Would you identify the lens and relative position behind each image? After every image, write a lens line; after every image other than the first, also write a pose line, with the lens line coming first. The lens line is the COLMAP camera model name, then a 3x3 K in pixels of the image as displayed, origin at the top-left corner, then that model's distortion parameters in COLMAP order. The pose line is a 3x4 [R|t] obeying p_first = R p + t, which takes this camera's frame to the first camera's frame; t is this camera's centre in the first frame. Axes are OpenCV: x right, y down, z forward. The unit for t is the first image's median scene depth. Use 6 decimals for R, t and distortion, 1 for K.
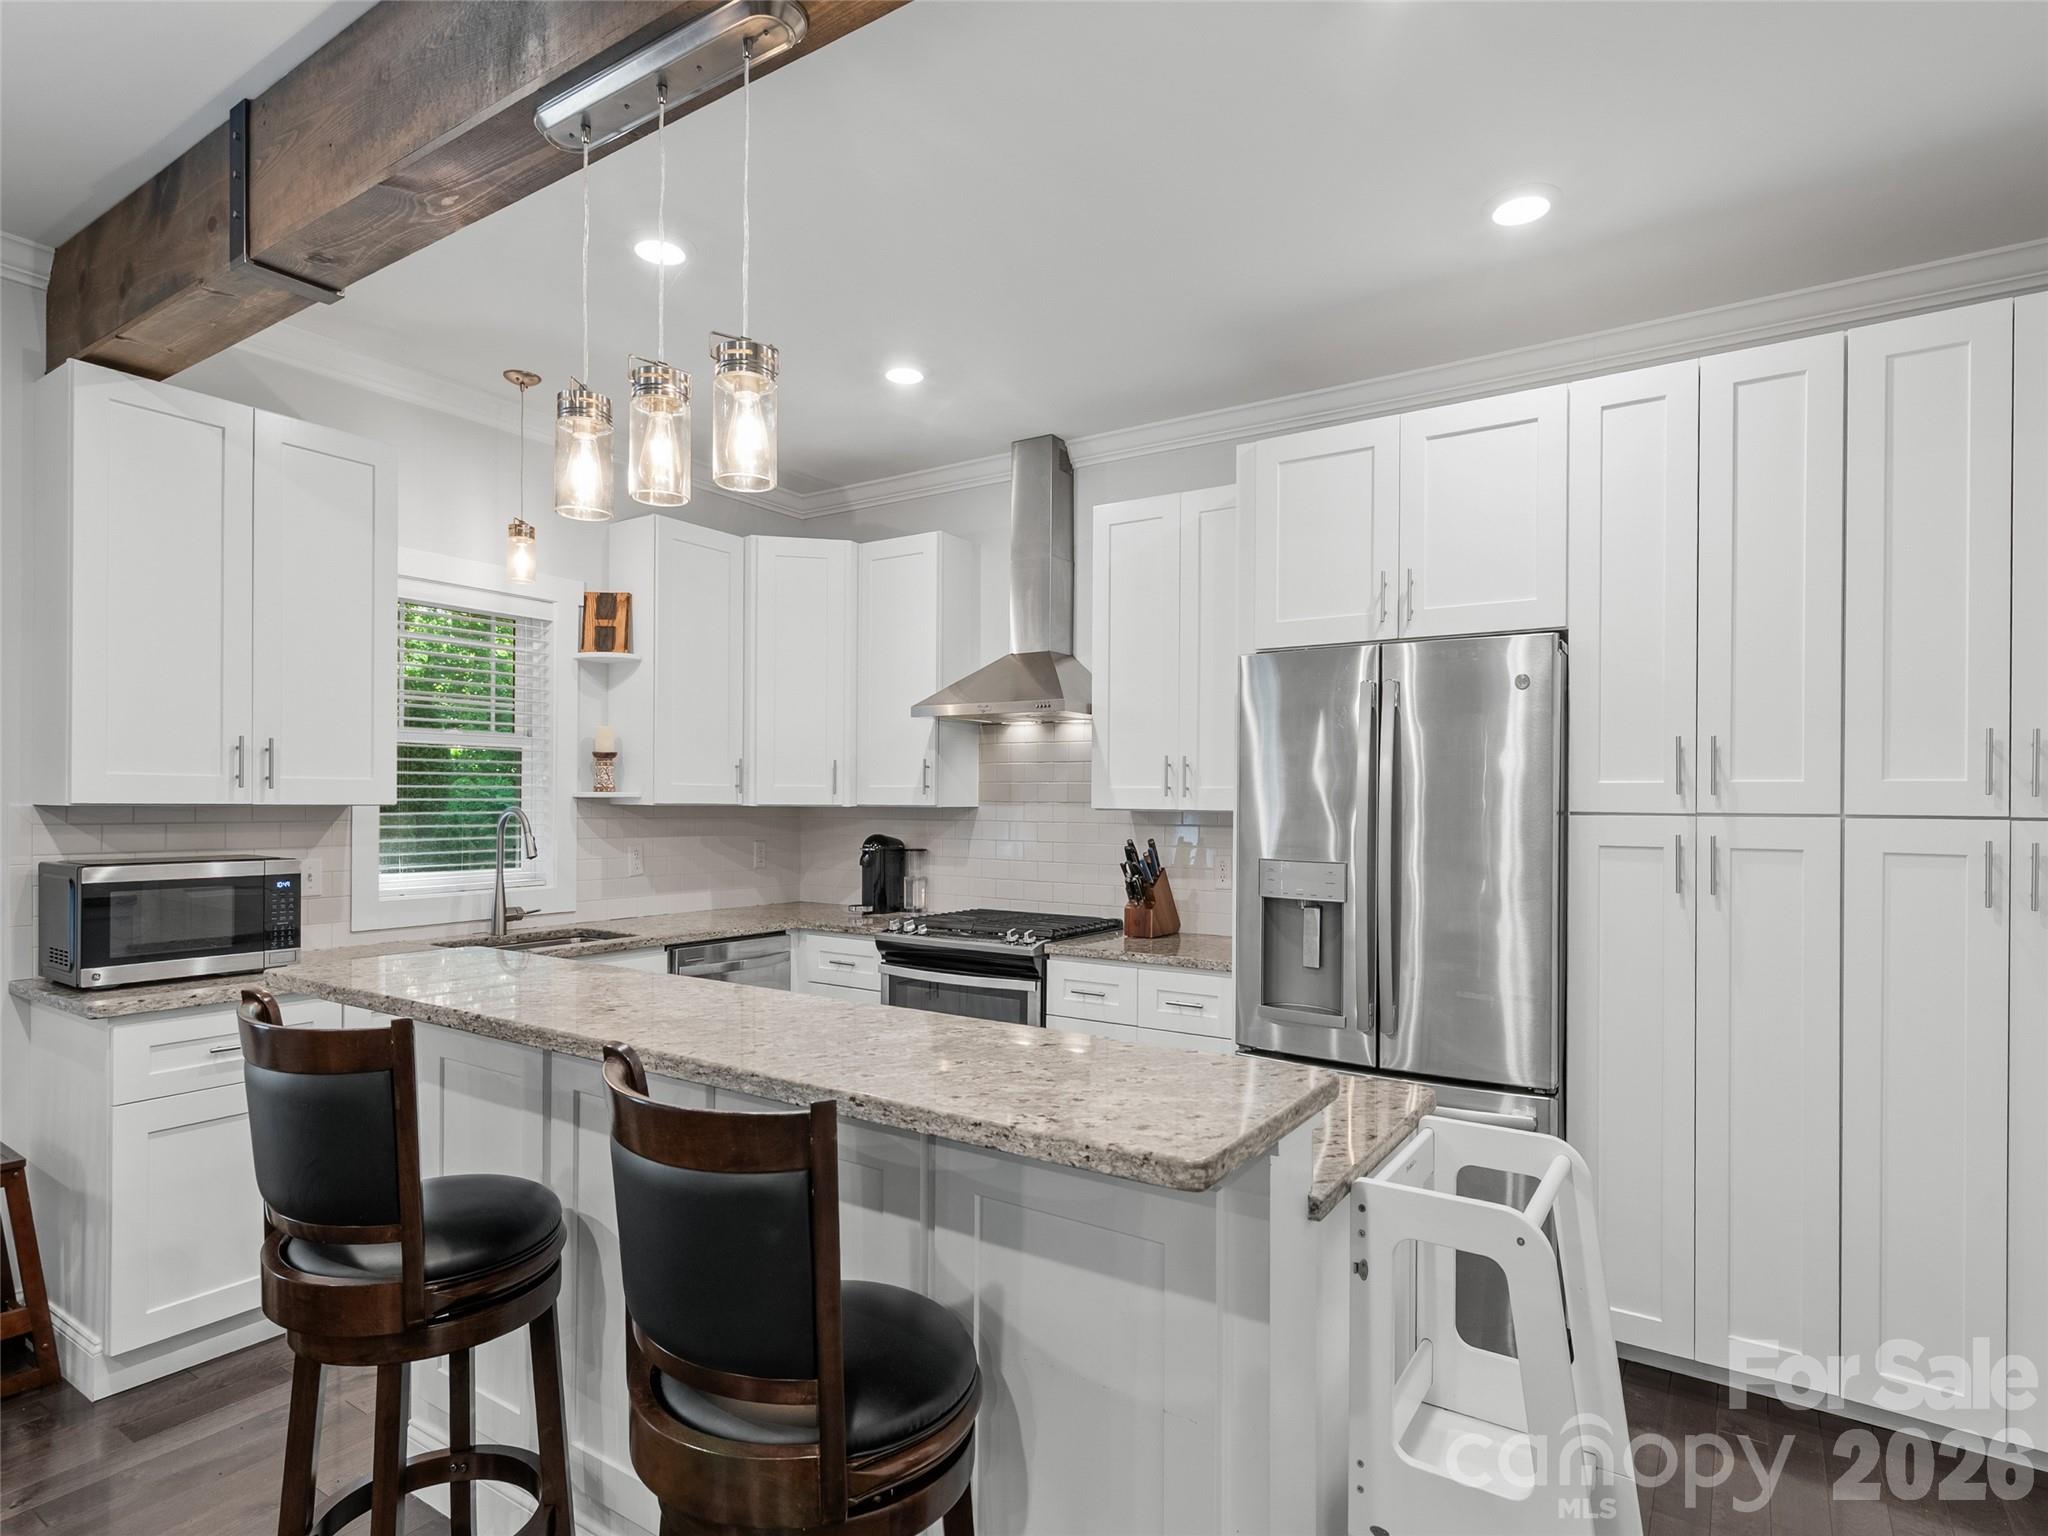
lens RADIAL K [[1085.2, 0, 1037.5], [0, 1085.2, 802.1], [0, 0, 1]] dist [0.002090, 0.000745]
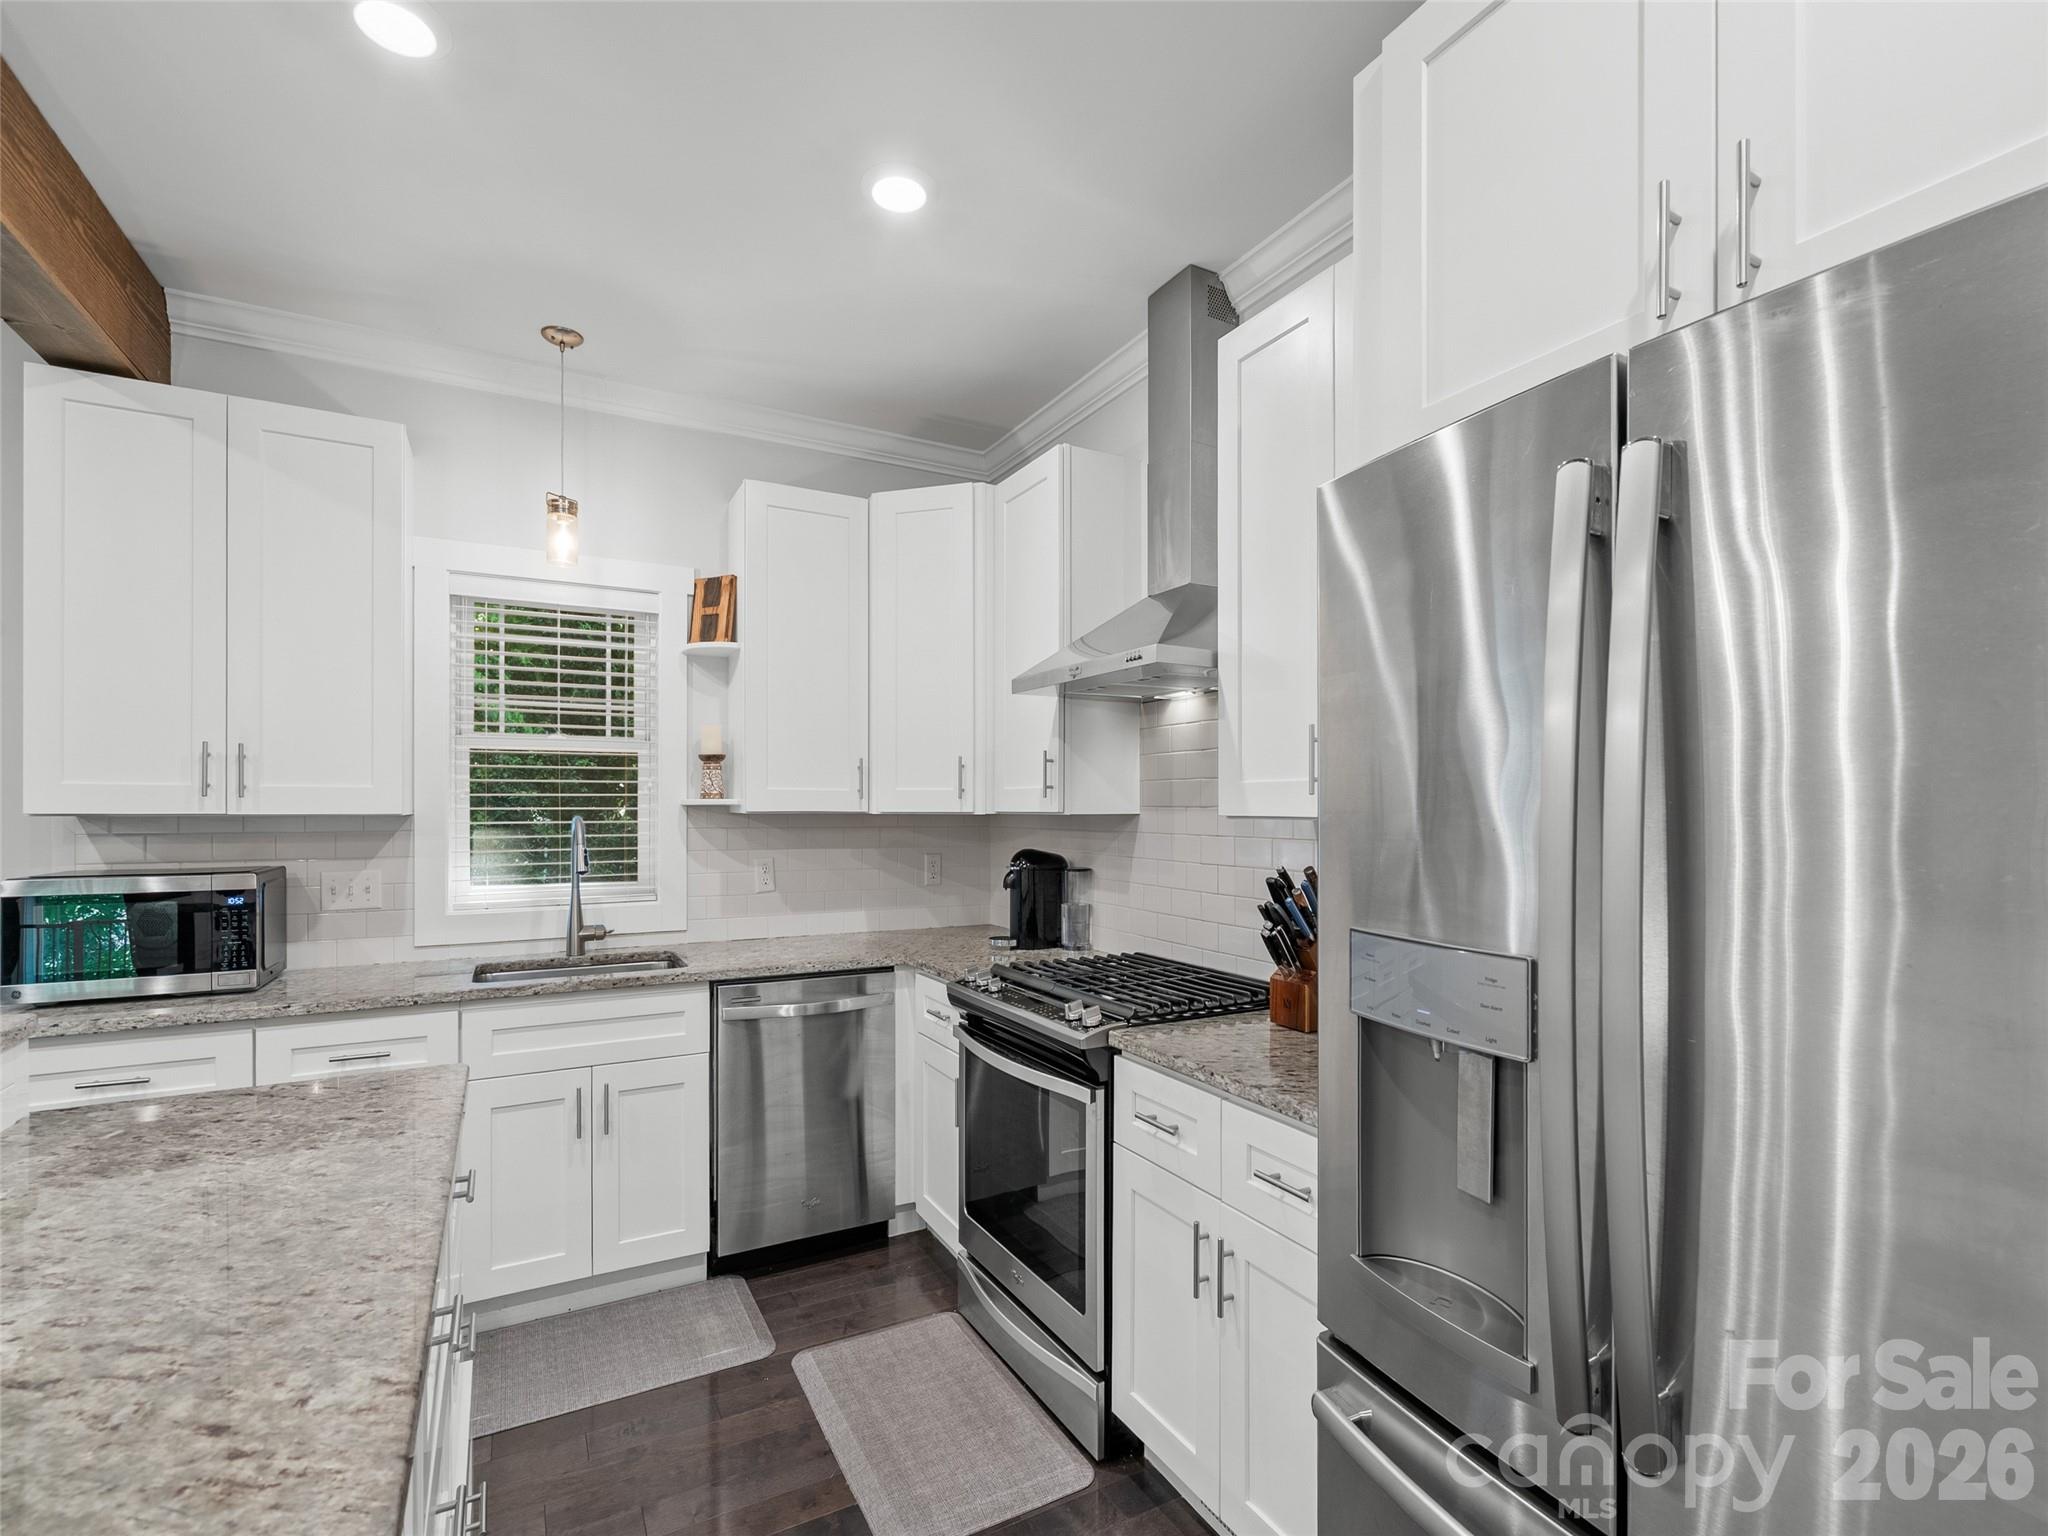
lens RADIAL K [[941.7, 0, 1027.1], [0, 941.7, 804.5], [0, 0, 1]] dist [-0.001180, 0.000097]
pose [[0.880735, -0.008428, -0.473535, 0.205851], [0.005348, 0.999955, -0.007850, 0.002938], [0.473580, 0.004381, 0.880740, 0.451646]]
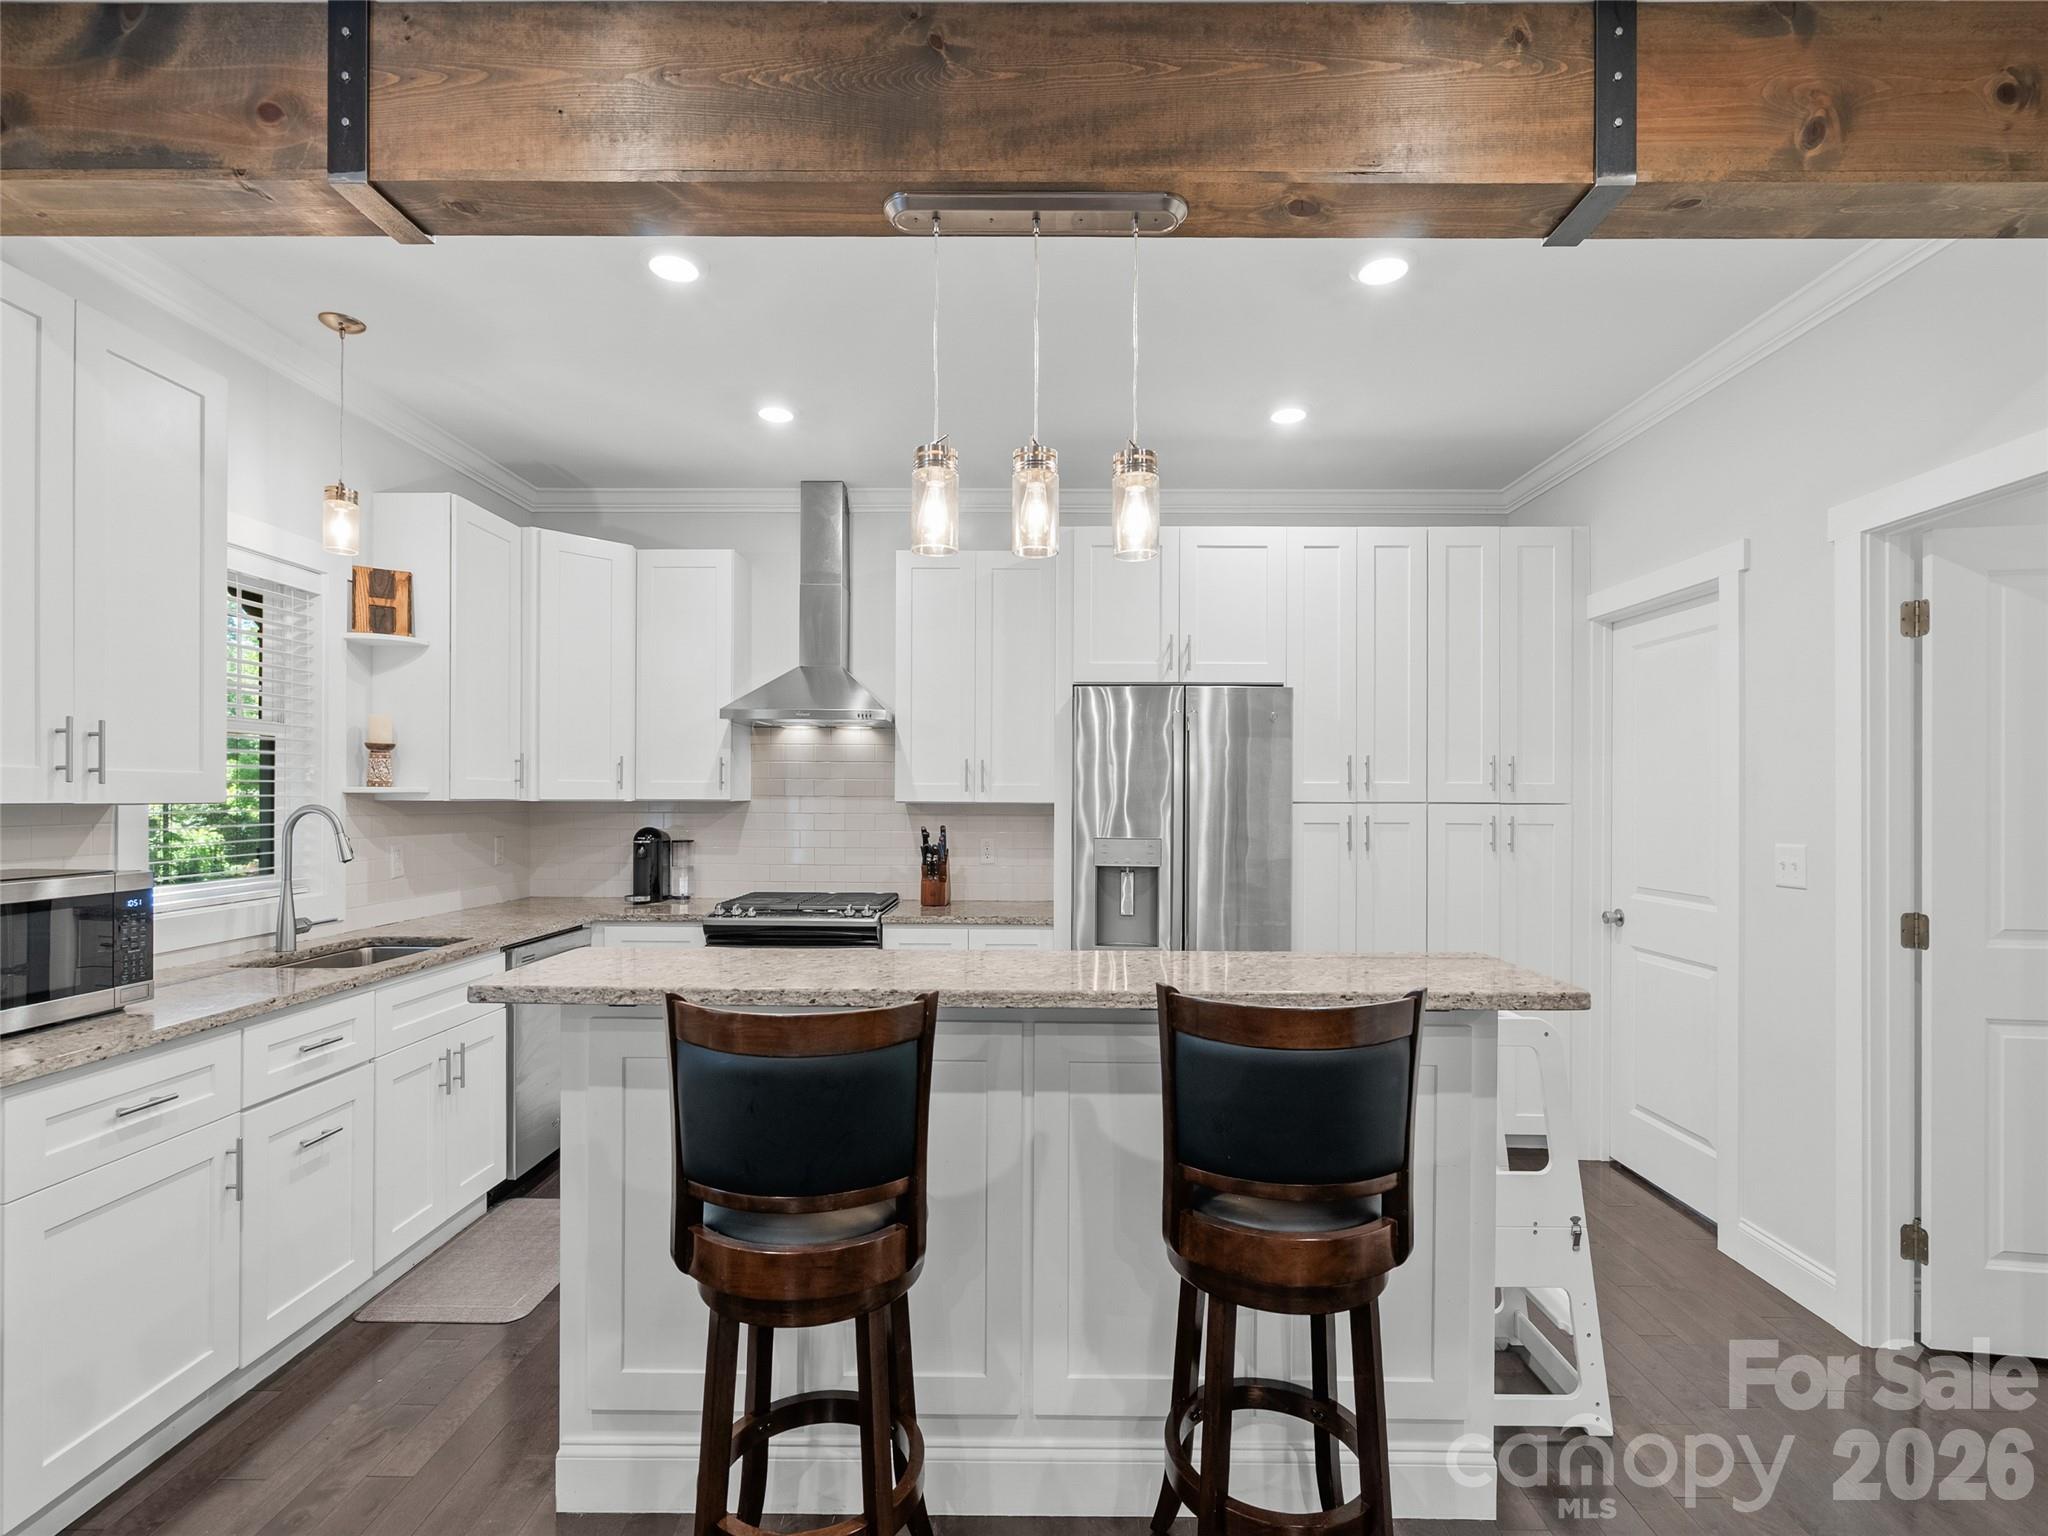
lens RADIAL K [[934.8, 0, 1031.1], [0, 934.8, 797.9], [0, 0, 1]] dist [-0.003399, 0.000383]
pose [[0.842399, -0.004721, 0.538834, -0.372332], [0.002686, 0.999986, 0.004561, -0.002311], [-0.538848, -0.002394, 0.842400, 0.043906]]
